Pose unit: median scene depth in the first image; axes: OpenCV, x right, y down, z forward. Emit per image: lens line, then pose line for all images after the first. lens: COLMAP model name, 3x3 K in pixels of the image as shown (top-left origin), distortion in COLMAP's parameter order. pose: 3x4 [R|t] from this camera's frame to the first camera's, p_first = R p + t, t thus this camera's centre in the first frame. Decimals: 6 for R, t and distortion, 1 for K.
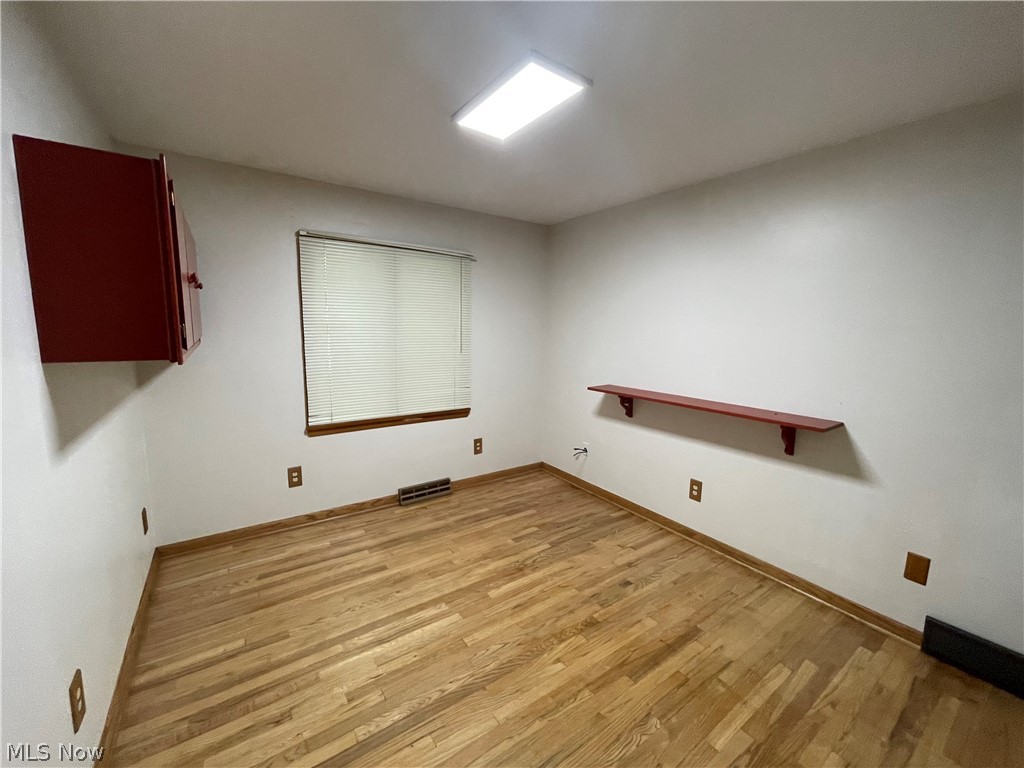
lens RADIAL K [[413.4, 0, 511.2], [0, 413.4, 382.0], [0, 0, 1]] dist [-0.010513, 0.000928]
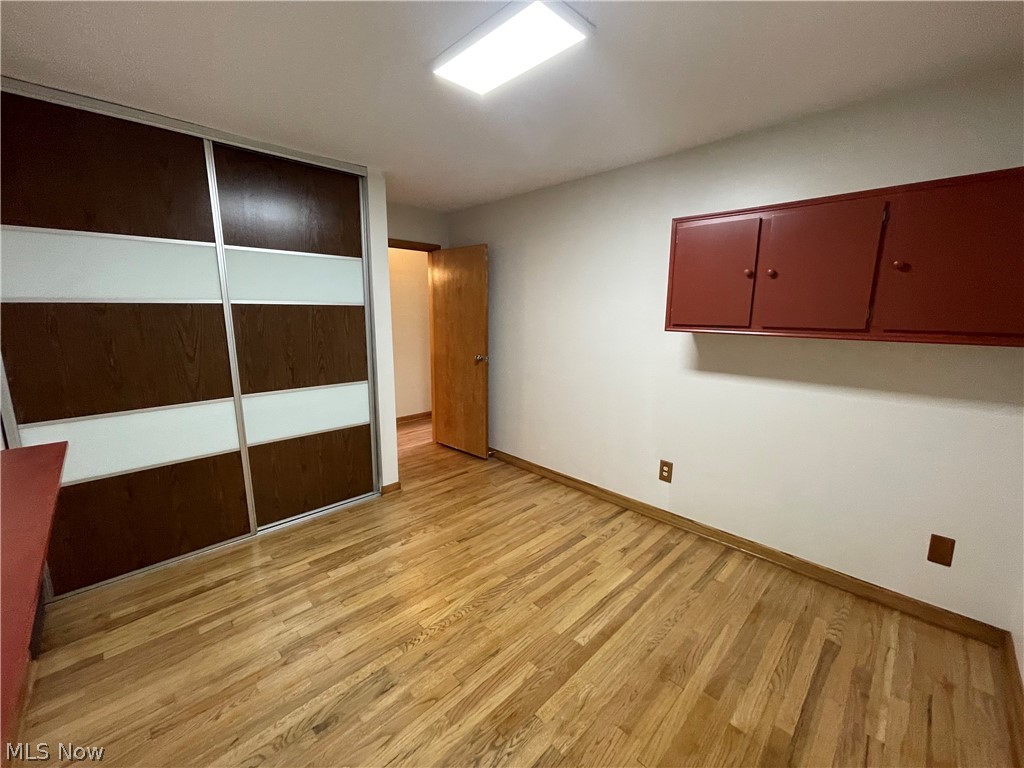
lens RADIAL K [[413.4, 0, 512.6], [0, 413.4, 384.0], [0, 0, 1]] dist [-0.010513, 0.000928]
pose [[-0.984881, 0.007762, -0.173060, 0.125069], [-0.046027, 0.951364, 0.304610, -0.225150], [0.167007, 0.307970, -0.936623, 1.732845]]
